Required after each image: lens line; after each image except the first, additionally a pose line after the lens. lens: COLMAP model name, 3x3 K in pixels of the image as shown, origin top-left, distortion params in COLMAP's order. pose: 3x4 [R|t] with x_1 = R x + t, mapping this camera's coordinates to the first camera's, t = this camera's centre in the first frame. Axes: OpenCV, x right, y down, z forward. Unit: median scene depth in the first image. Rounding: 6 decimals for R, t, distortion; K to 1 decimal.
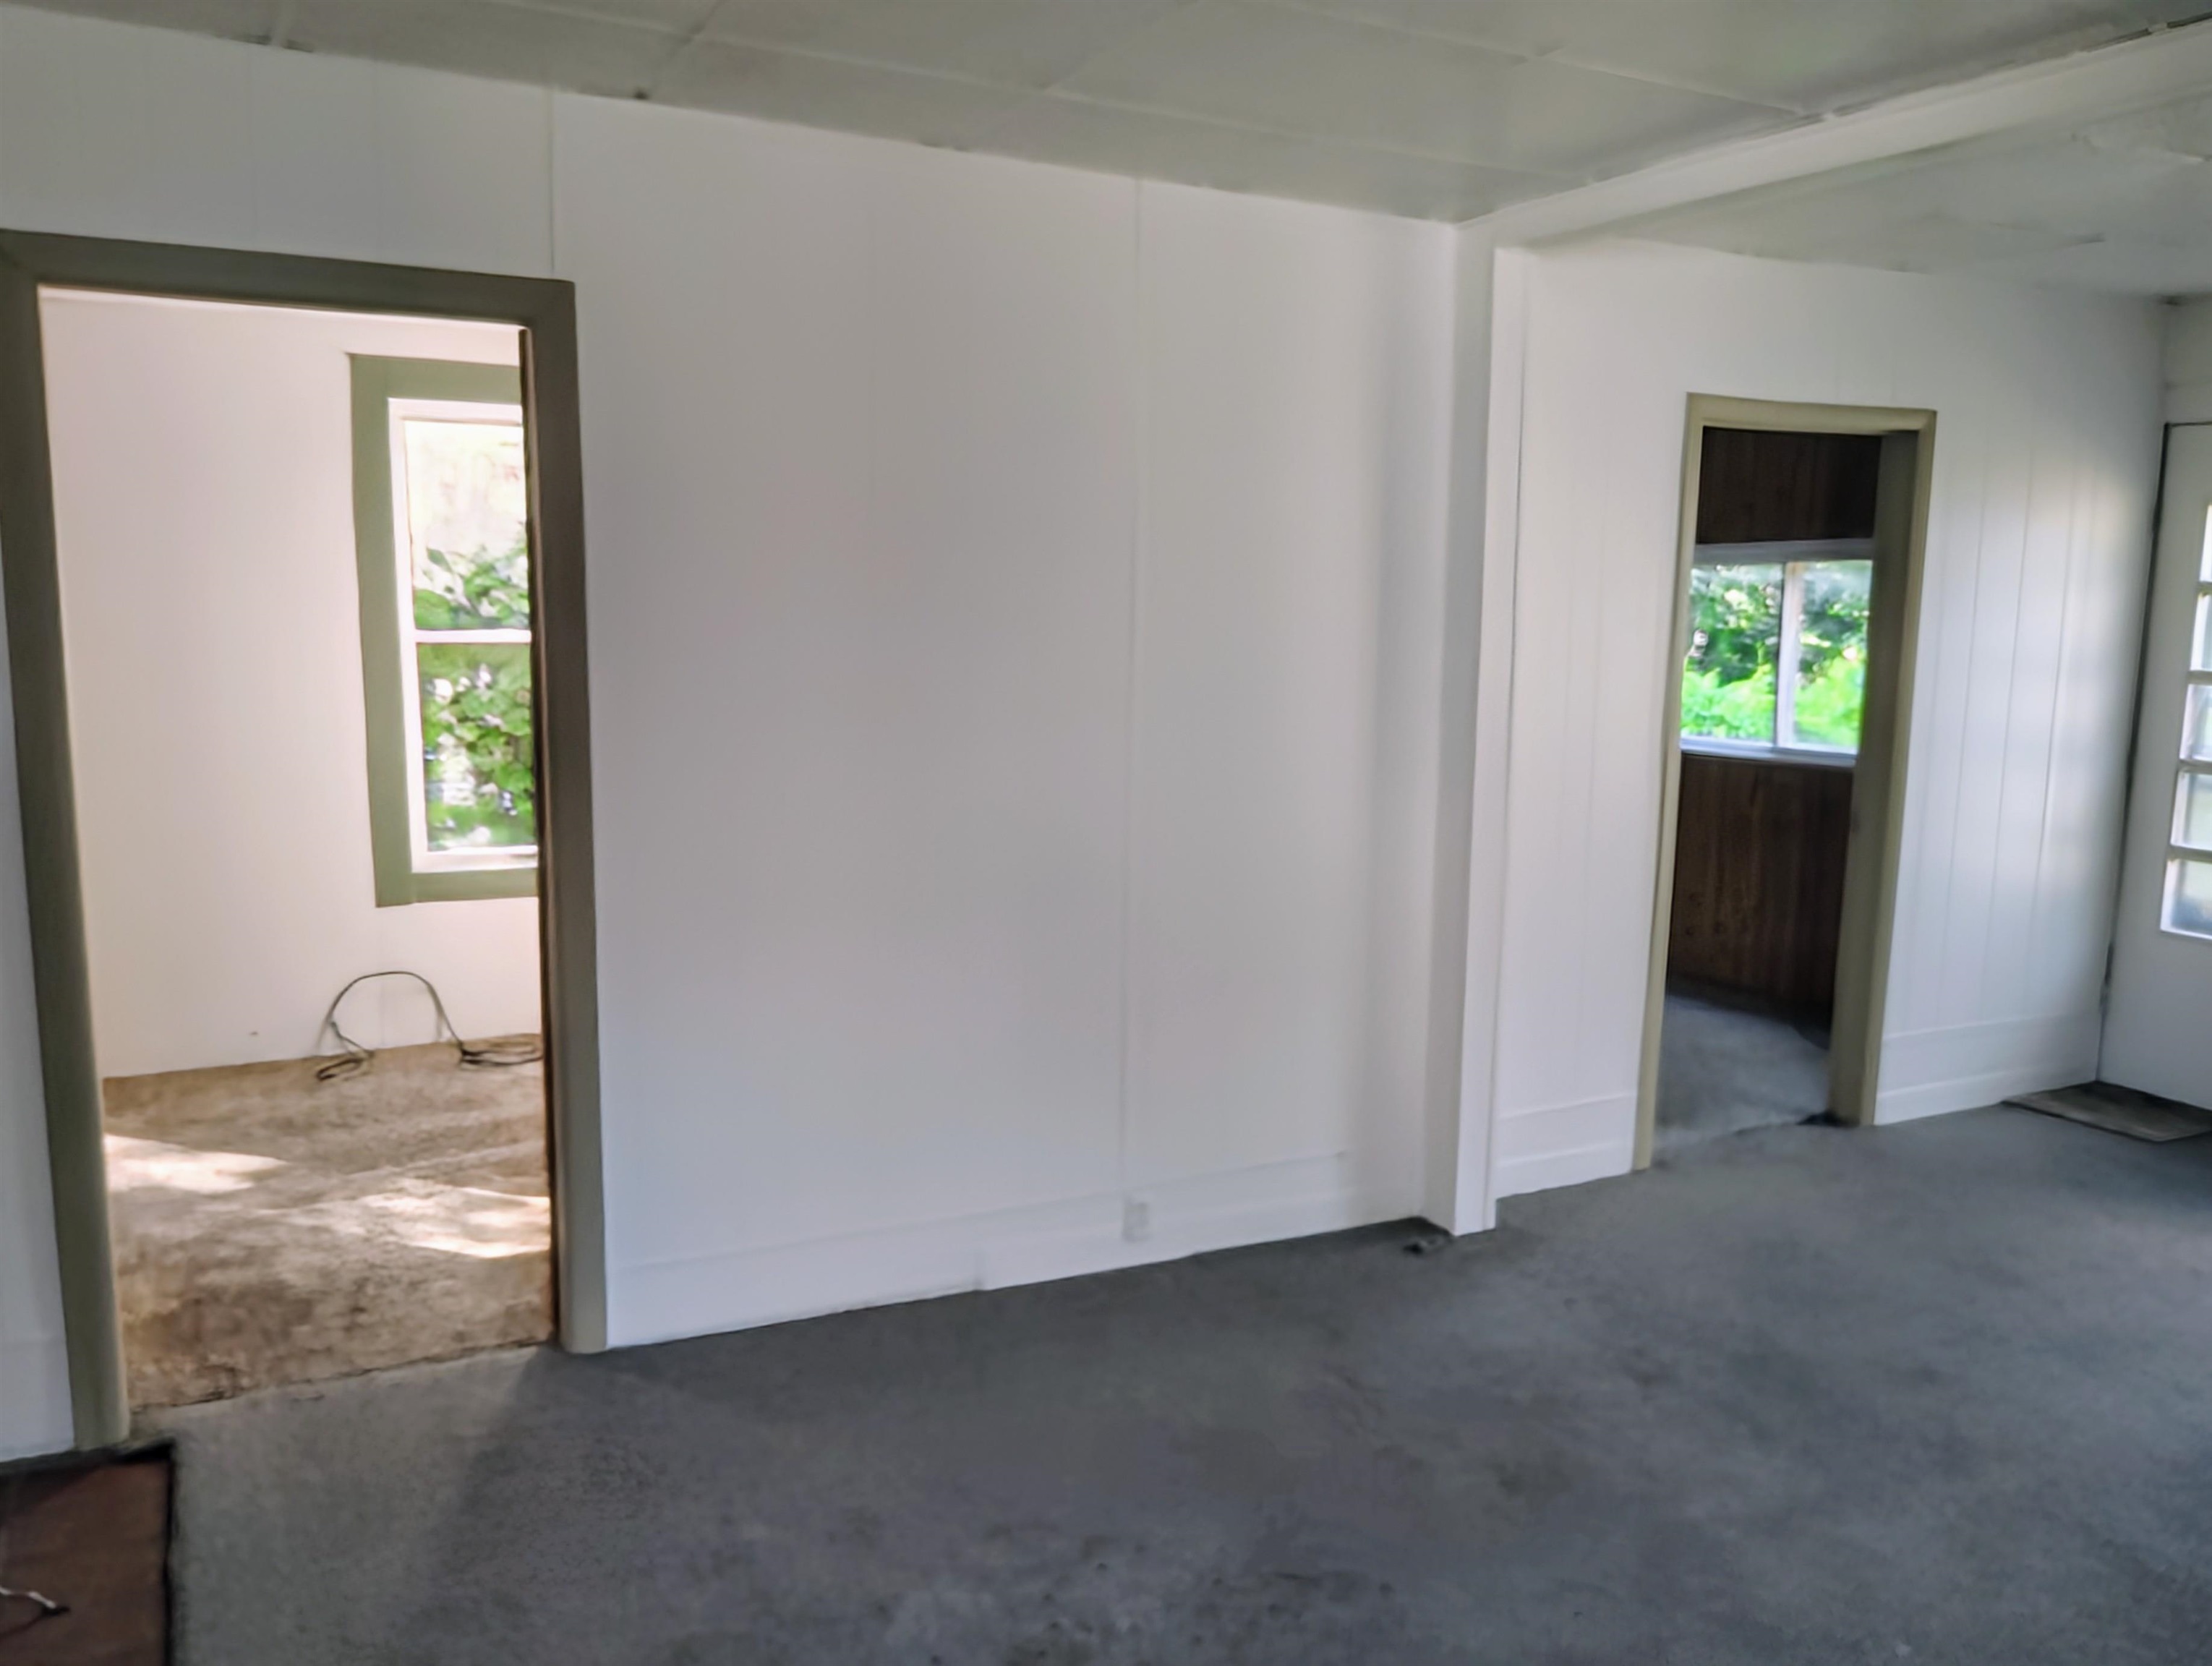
lens RADIAL K [[1809.7, 0, 1106.0], [0, 1809.7, 855.9], [0, 0, 1]] dist [0.067688, -0.088538]
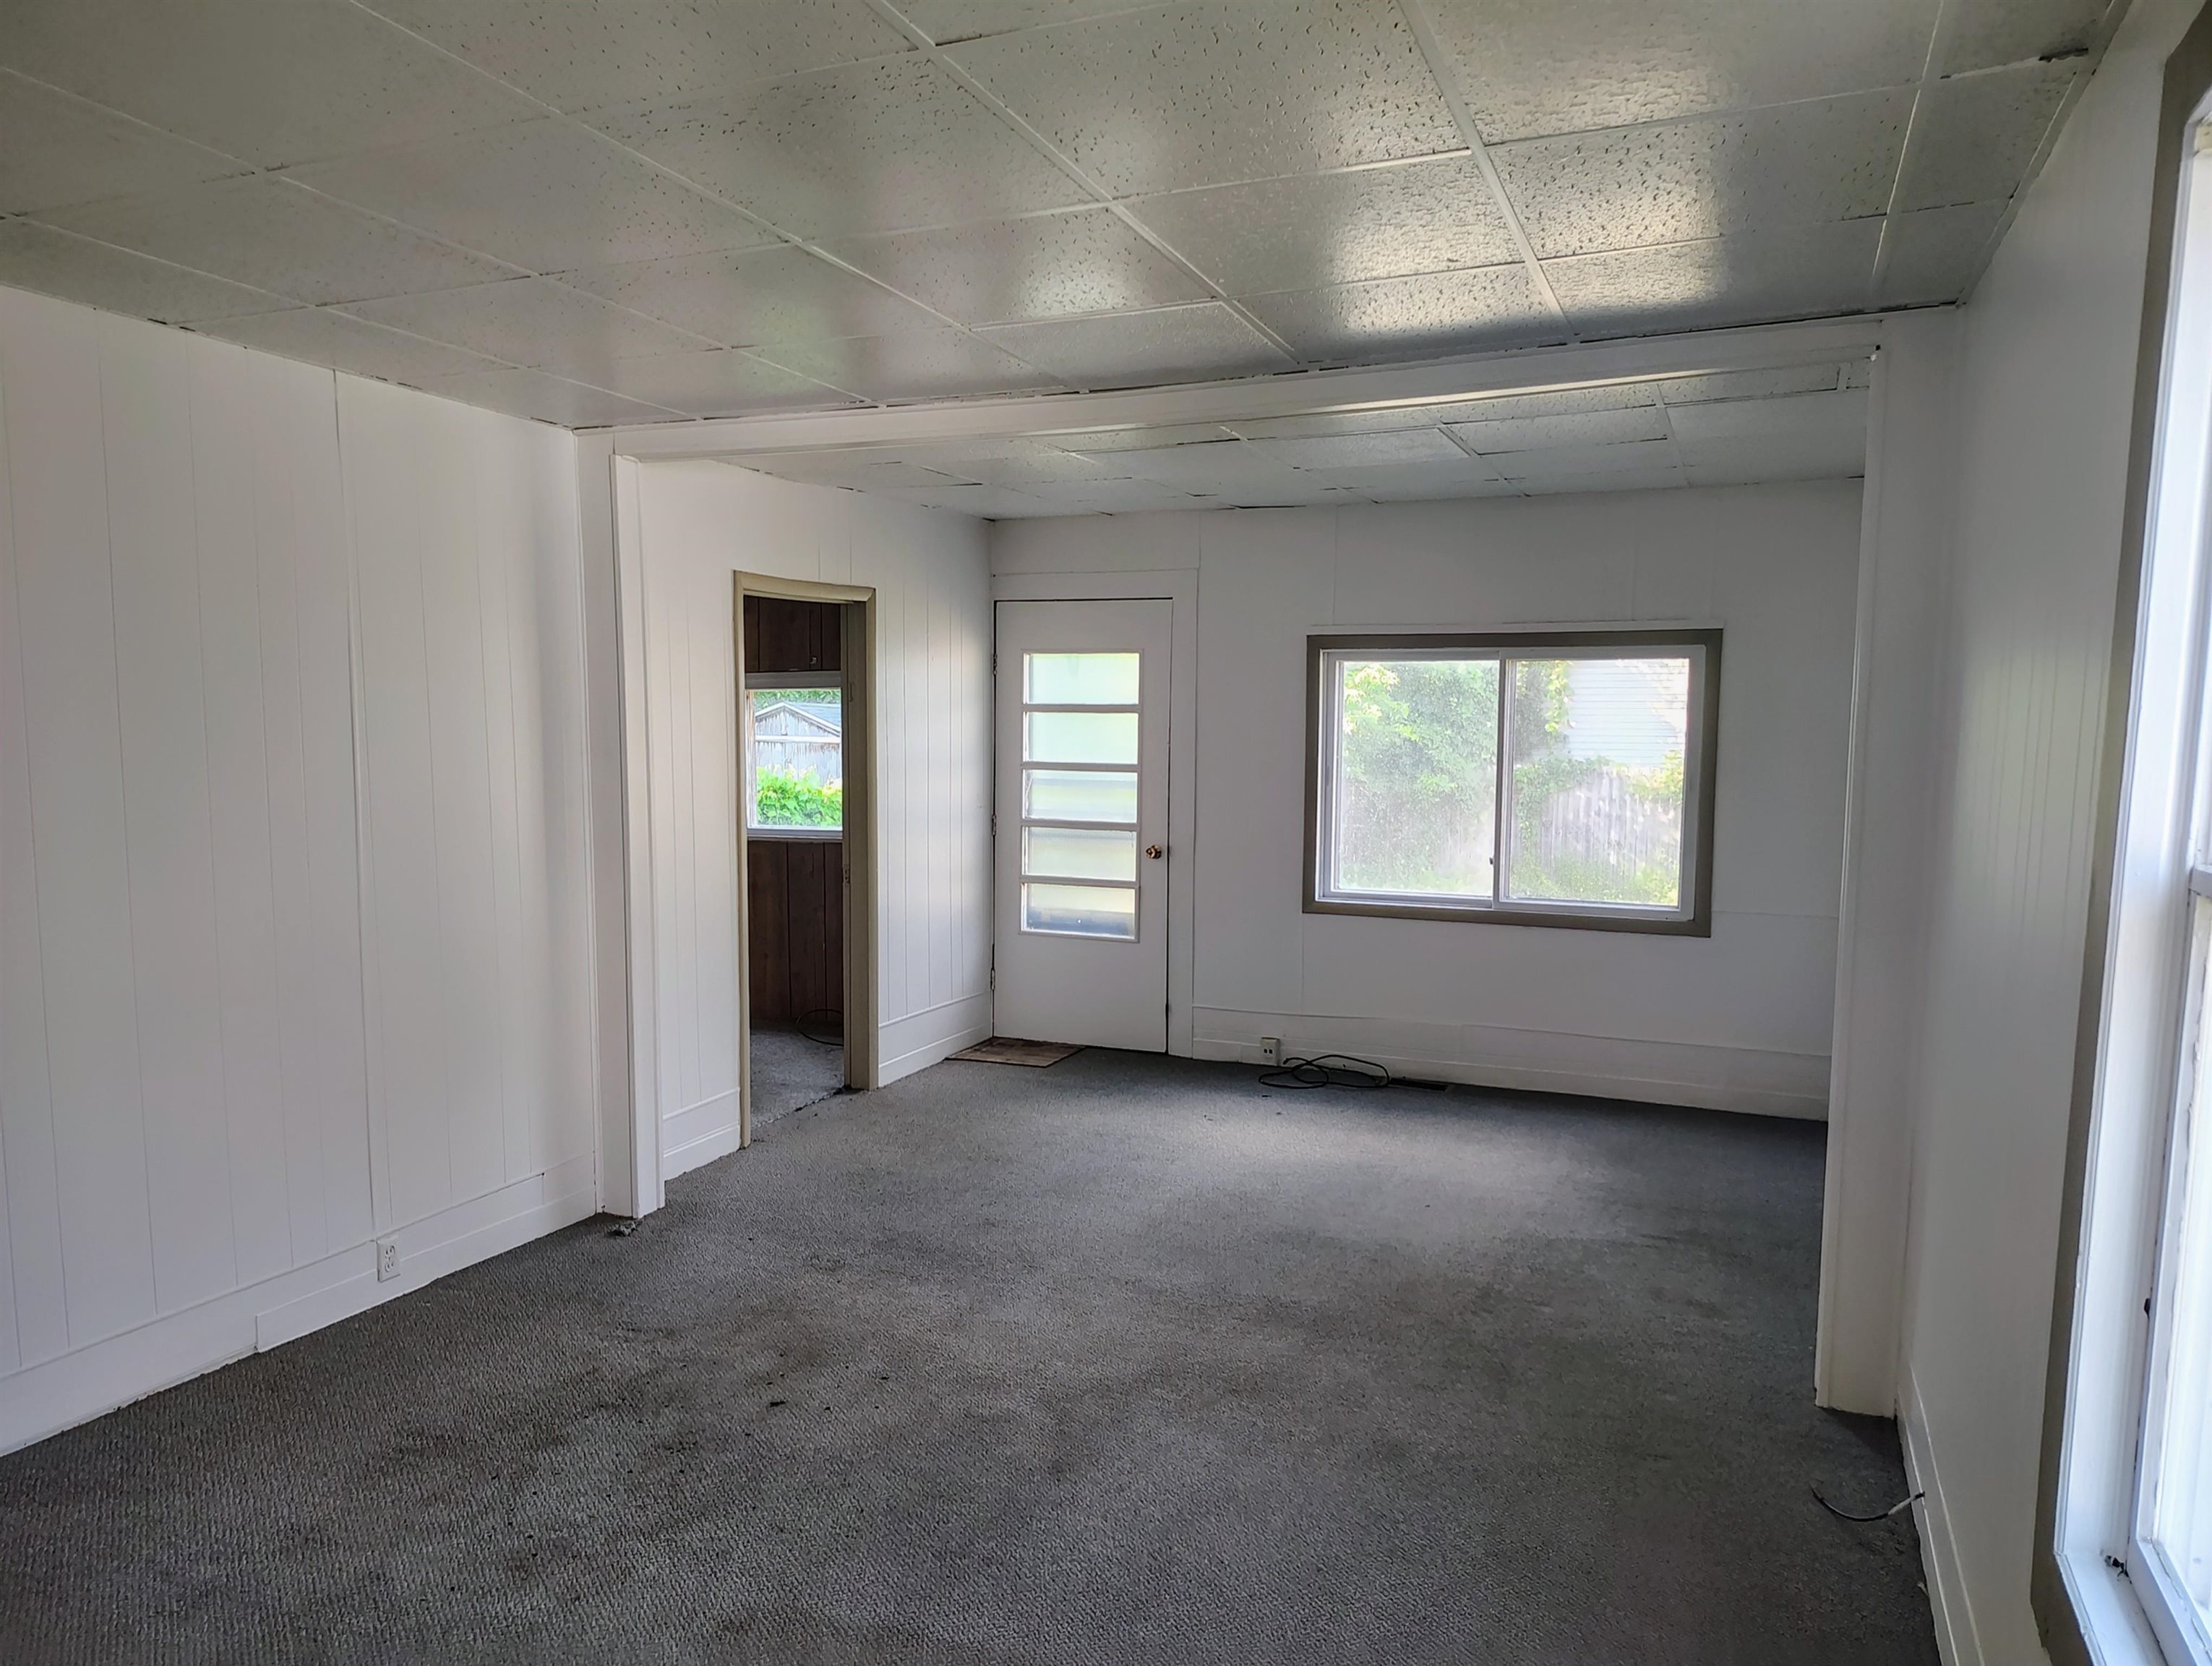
lens RADIAL K [[1548.4, 0, 1104.8], [0, 1548.4, 889.0], [0, 0, 1]] dist [0.141862, -0.000851]
pose [[0.787696, -0.086686, 0.609936, -0.193017], [0.103568, 0.994593, 0.007602, 0.003898], [-0.607297, 0.057182, 0.792415, -0.085055]]
